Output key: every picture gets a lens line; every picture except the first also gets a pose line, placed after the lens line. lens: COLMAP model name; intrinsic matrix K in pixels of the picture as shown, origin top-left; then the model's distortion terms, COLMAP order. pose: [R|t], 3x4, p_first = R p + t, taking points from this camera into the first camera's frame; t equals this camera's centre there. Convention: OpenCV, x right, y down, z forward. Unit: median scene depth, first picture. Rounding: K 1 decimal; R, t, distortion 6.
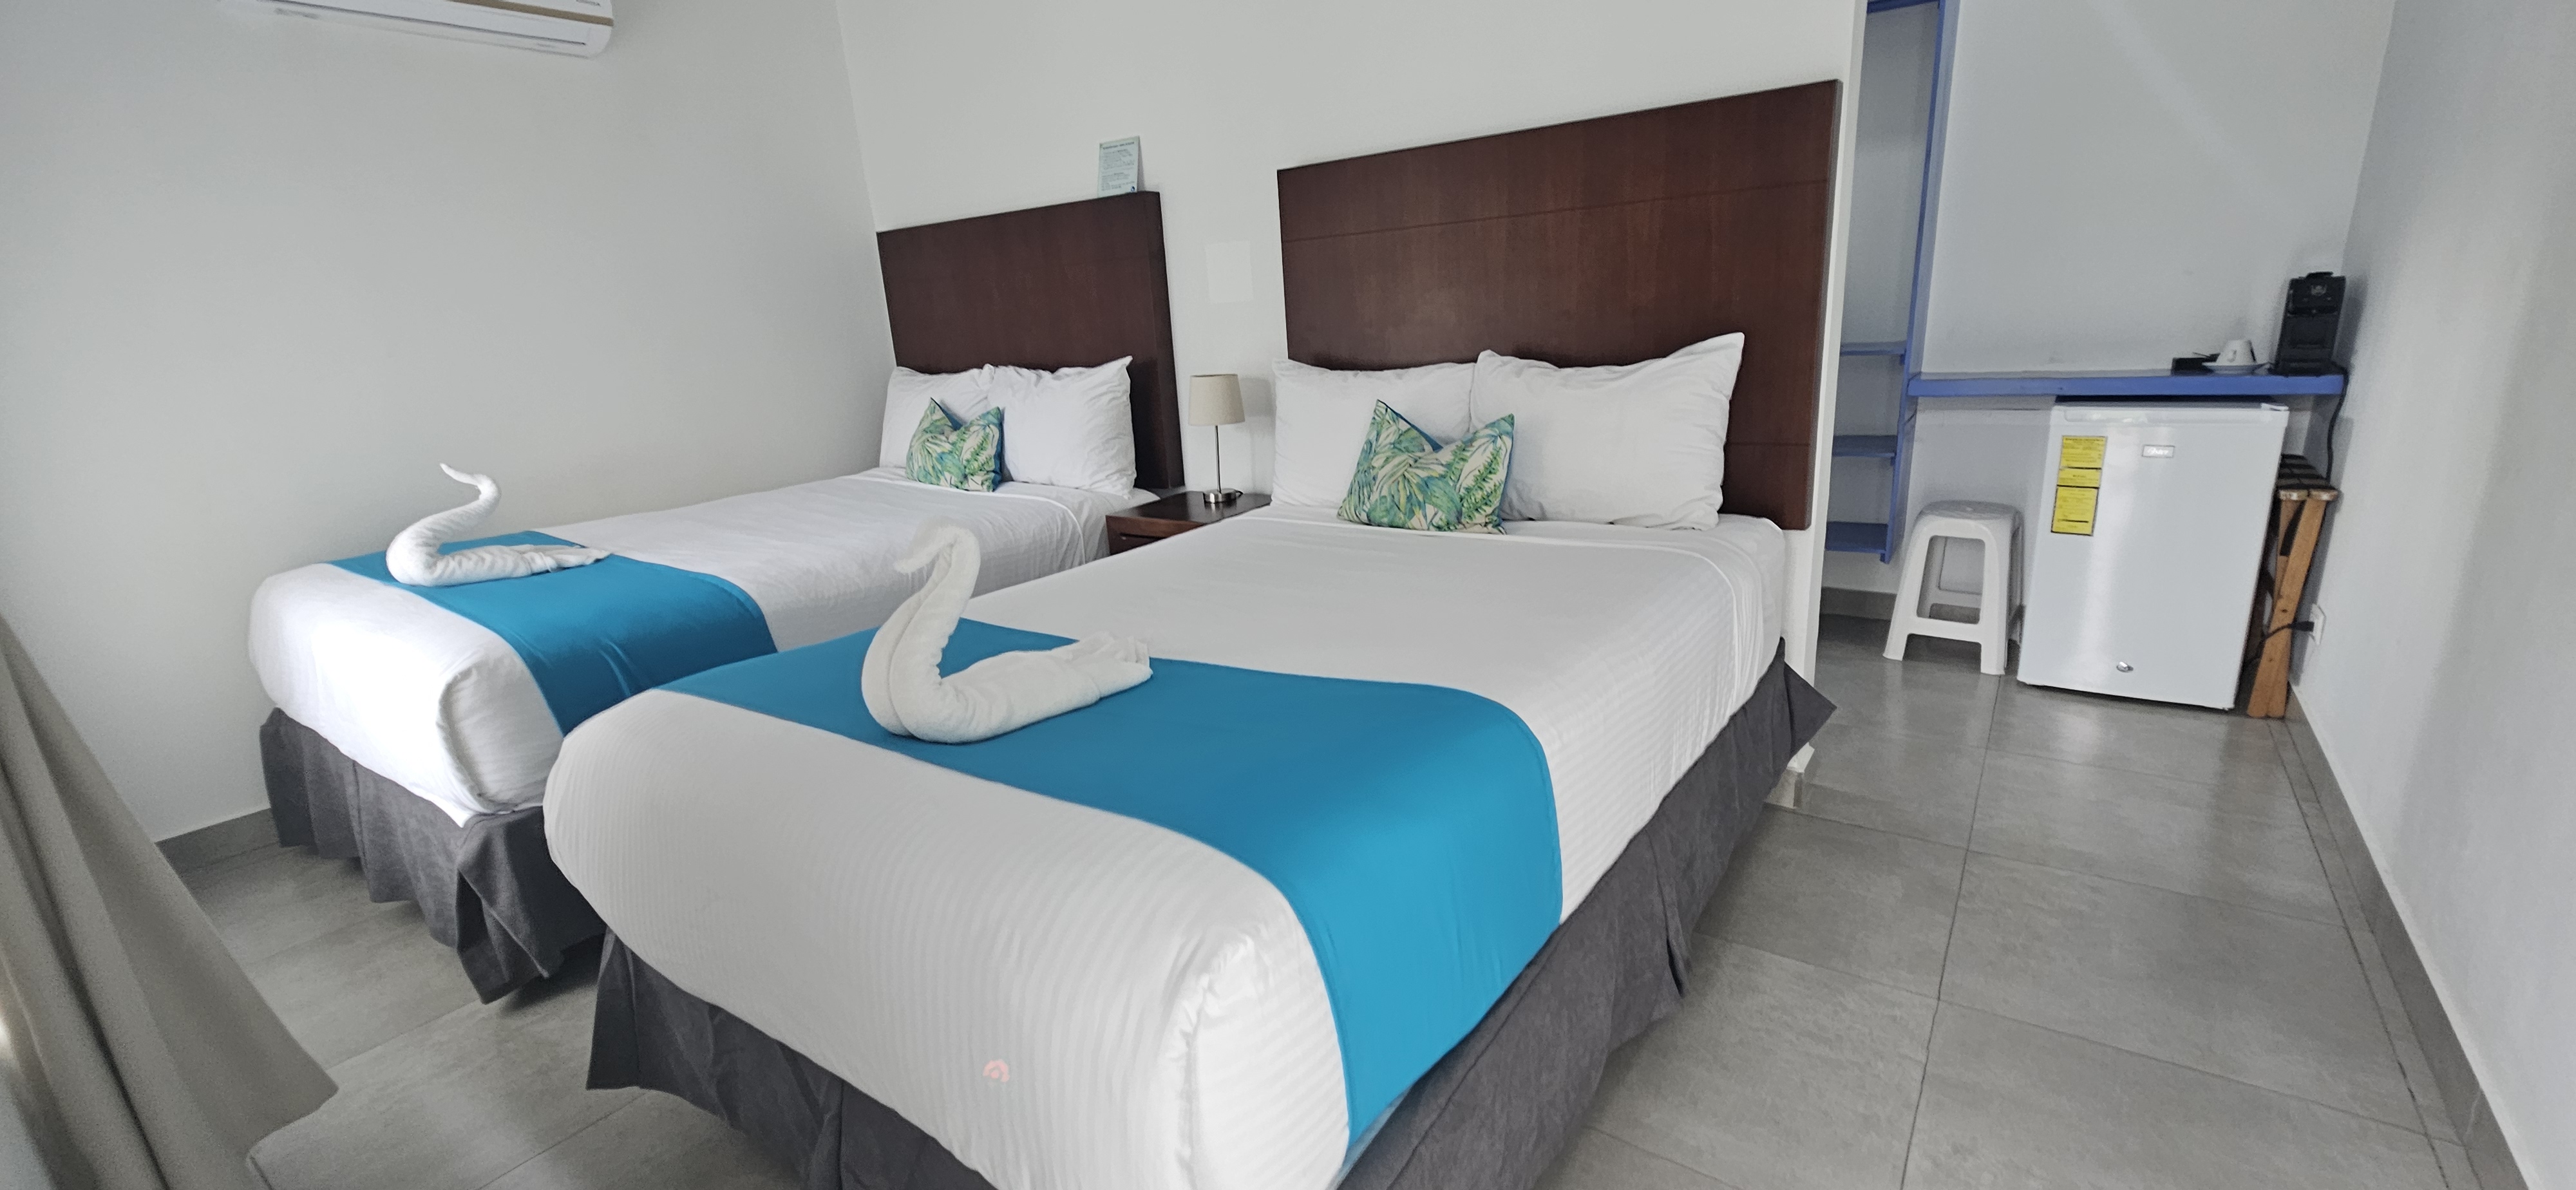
lens RADIAL K [[1036.8, 0, 1291.6], [0, 1036.8, 588.2], [0, 0, 1]] dist [0.000814, 0.000144]
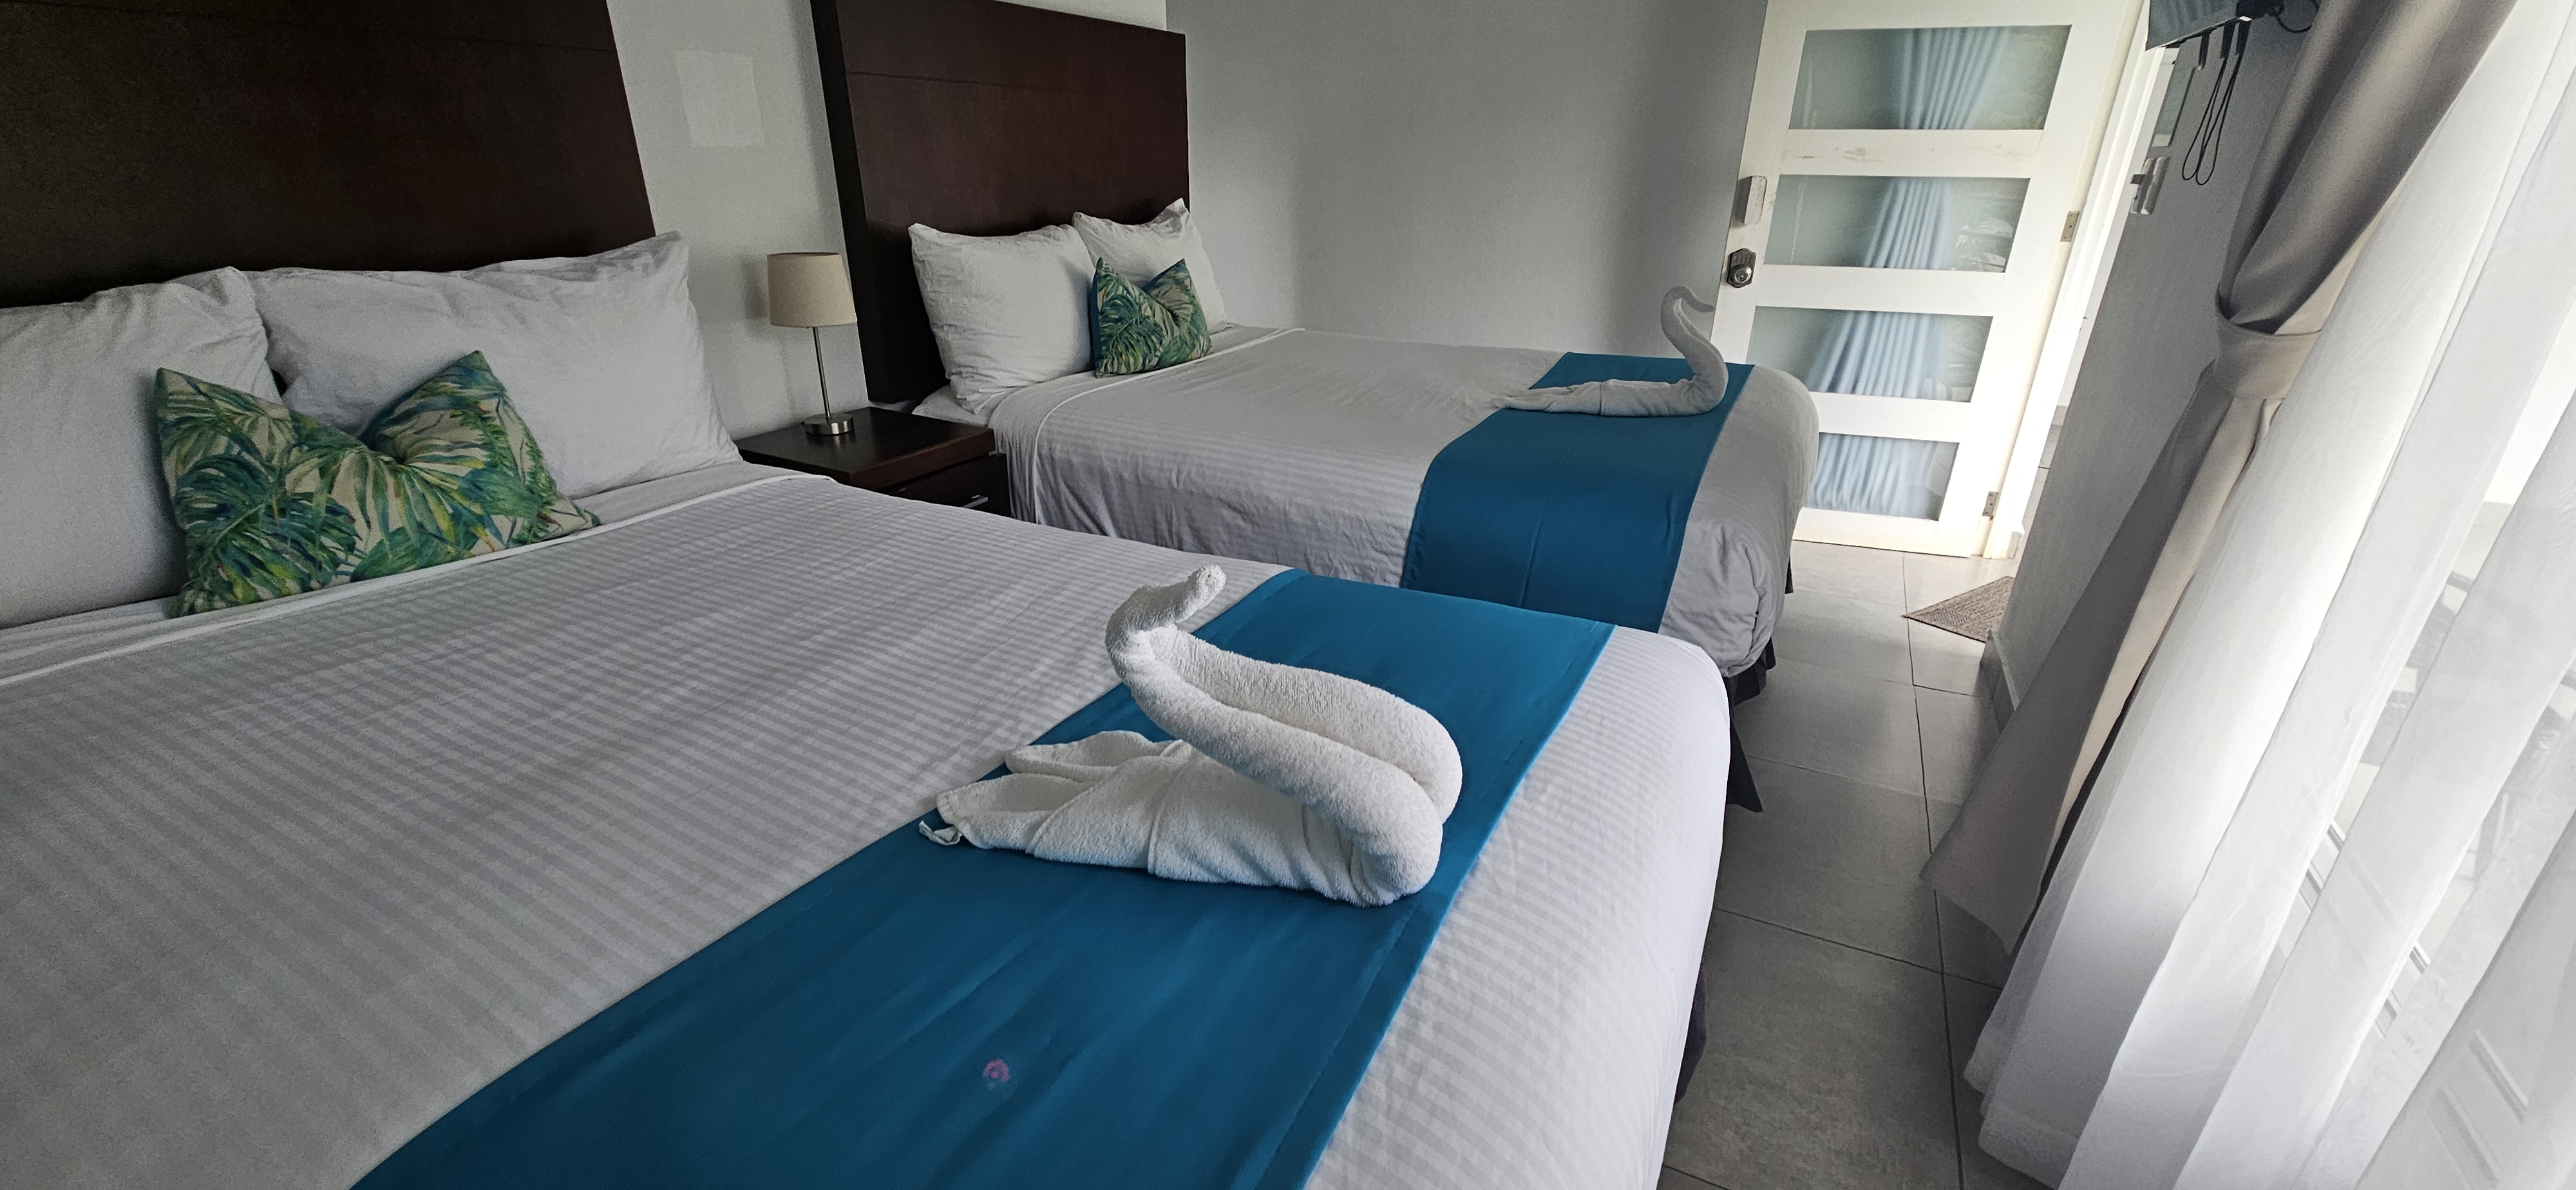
lens RADIAL K [[1036.8, 0, 1291.6], [0, 1036.8, 588.2], [0, 0, 1]] dist [0.000814, 0.000144]
pose [[-0.146526, -0.322008, 0.935329, -0.794914], [0.262295, 0.899042, 0.350606, -0.150036], [-0.953799, 0.296705, -0.047272, 0.725257]]
